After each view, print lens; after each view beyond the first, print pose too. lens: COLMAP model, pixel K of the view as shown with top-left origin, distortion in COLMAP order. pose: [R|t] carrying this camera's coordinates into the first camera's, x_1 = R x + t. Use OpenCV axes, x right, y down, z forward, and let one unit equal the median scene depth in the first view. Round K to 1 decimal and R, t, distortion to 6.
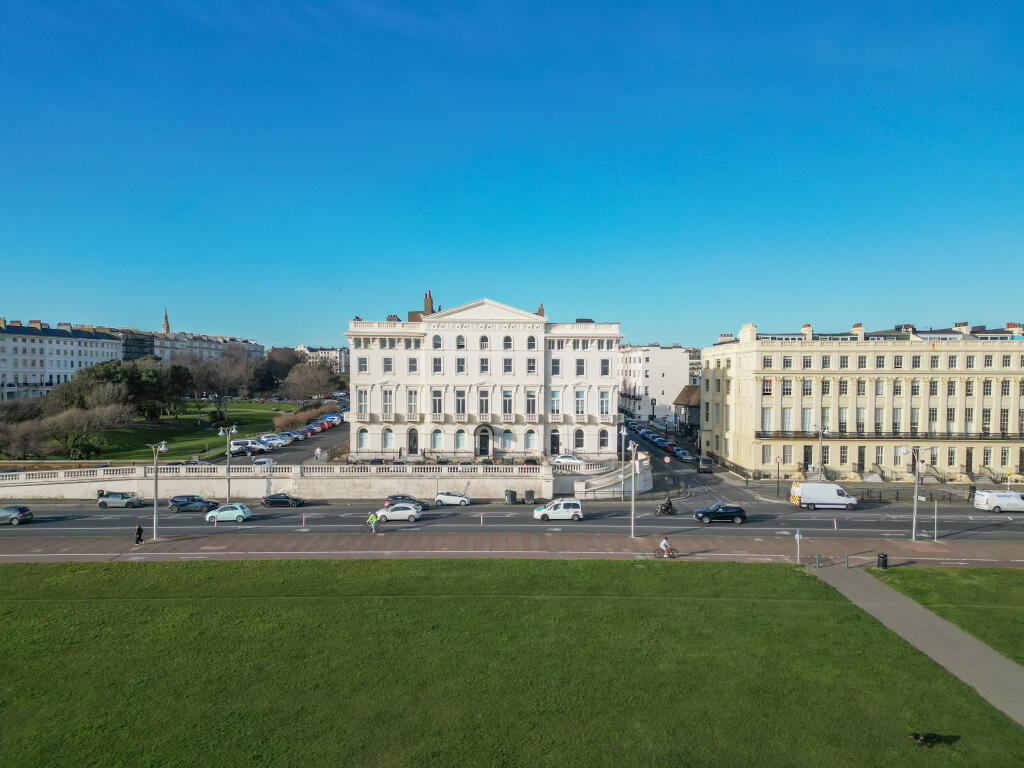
lens RADIAL K [[729.5, 0, 512.0], [0, 729.5, 384.0], [0, 0, 1]] dist [0.031202, -0.002962]
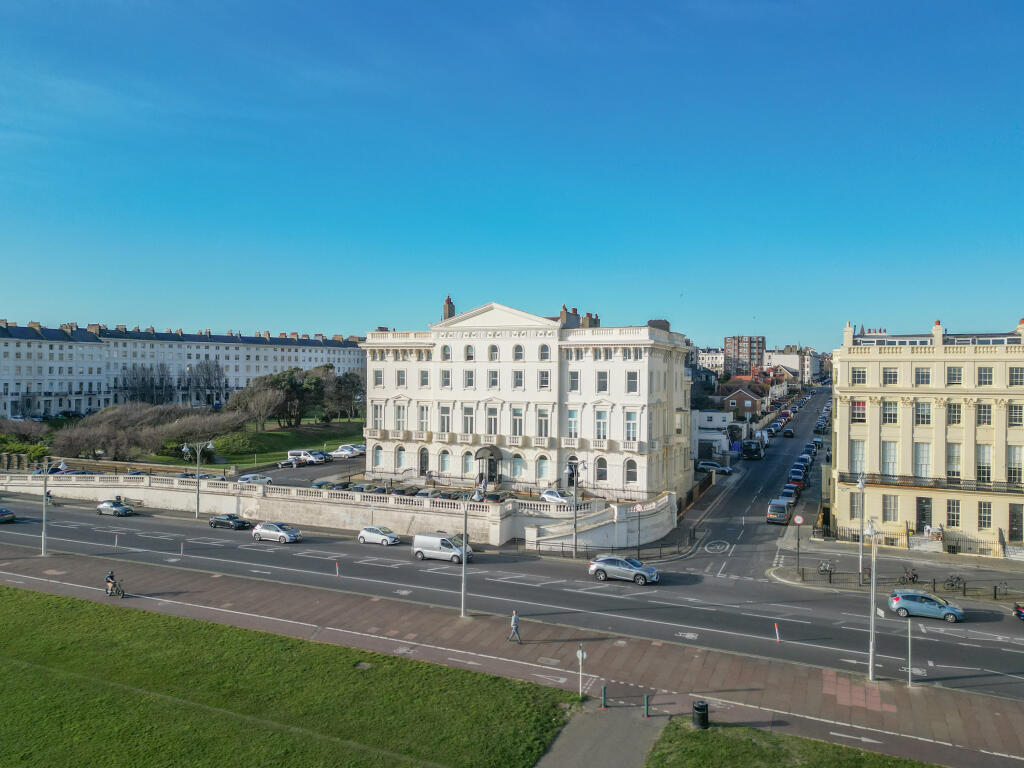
lens RADIAL K [[729.5, 0, 512.0], [0, 729.5, 384.0], [0, 0, 1]] dist [0.031202, -0.002962]
pose [[0.913721, 0.007280, -0.406278, 0.334601], [-0.007718, 0.999970, 0.000558, -0.020207], [0.406270, 0.002626, 0.913749, 0.213316]]
